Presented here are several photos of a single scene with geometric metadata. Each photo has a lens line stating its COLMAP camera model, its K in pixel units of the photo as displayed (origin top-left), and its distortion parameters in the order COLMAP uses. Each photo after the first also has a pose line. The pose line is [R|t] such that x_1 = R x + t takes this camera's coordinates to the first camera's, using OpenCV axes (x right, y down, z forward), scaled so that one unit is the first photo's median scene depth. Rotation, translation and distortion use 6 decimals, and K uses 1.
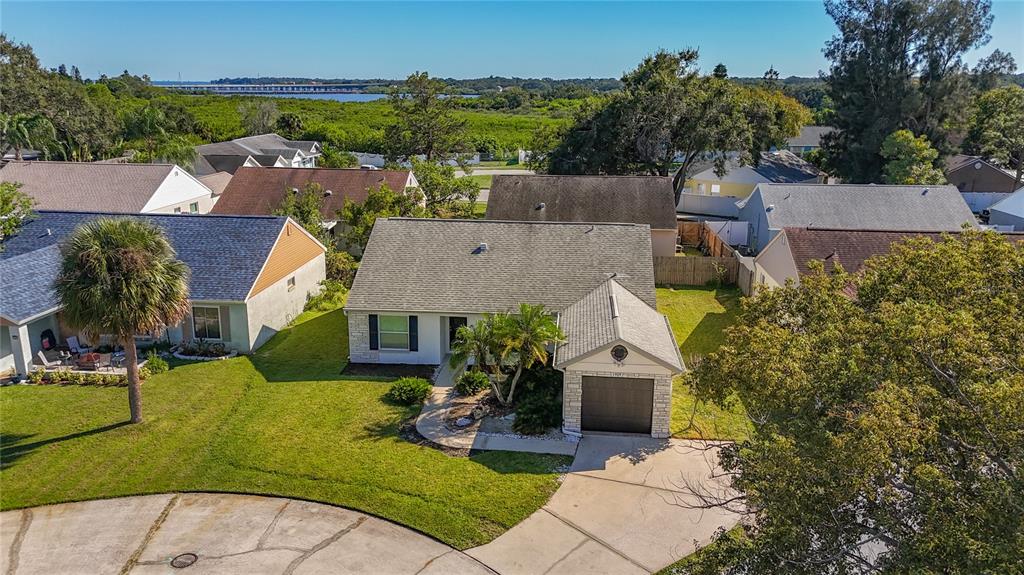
lens RADIAL K [[759.2, 0, 512.2], [0, 759.2, 287.5], [0, 0, 1]] dist [0.059192, -0.029981]
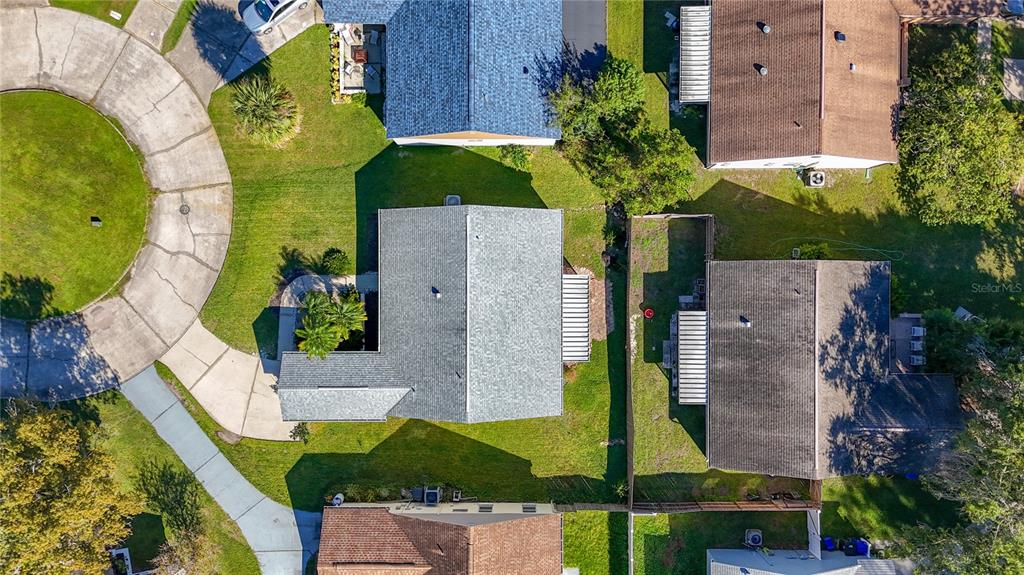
lens RADIAL K [[759.2, 0, 515.5], [0, 759.2, 285.3], [0, 0, 1]] dist [0.059192, -0.029981]
pose [[0.089993, 0.995929, -0.005217, -0.046279], [-0.231645, 0.026026, 0.972452, -1.812414], [0.968629, -0.086306, 0.233044, 1.100677]]
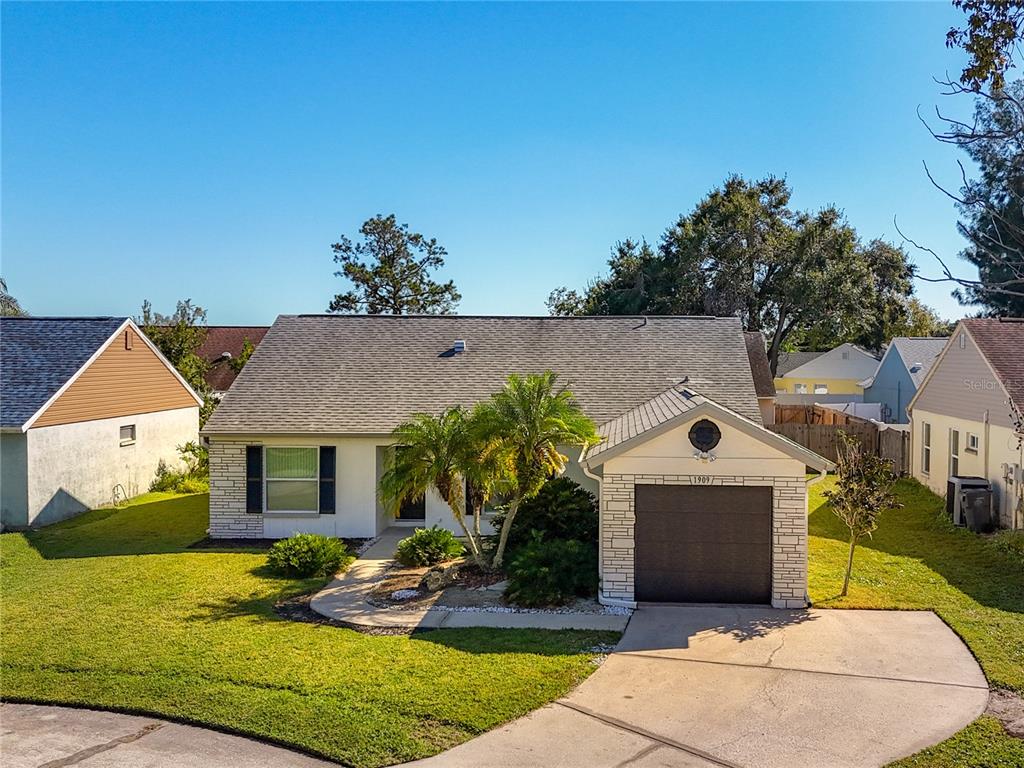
lens RADIAL K [[1059.8, 0, 575.8], [0, 1059.8, 390.6], [0, 0, 1]] dist [0.023842, 0.000000]
pose [[0.998960, -0.006782, 0.045079, 0.019787], [0.016181, 0.977232, -0.211557, 0.202283], [-0.042618, 0.212066, 0.976326, 0.280054]]
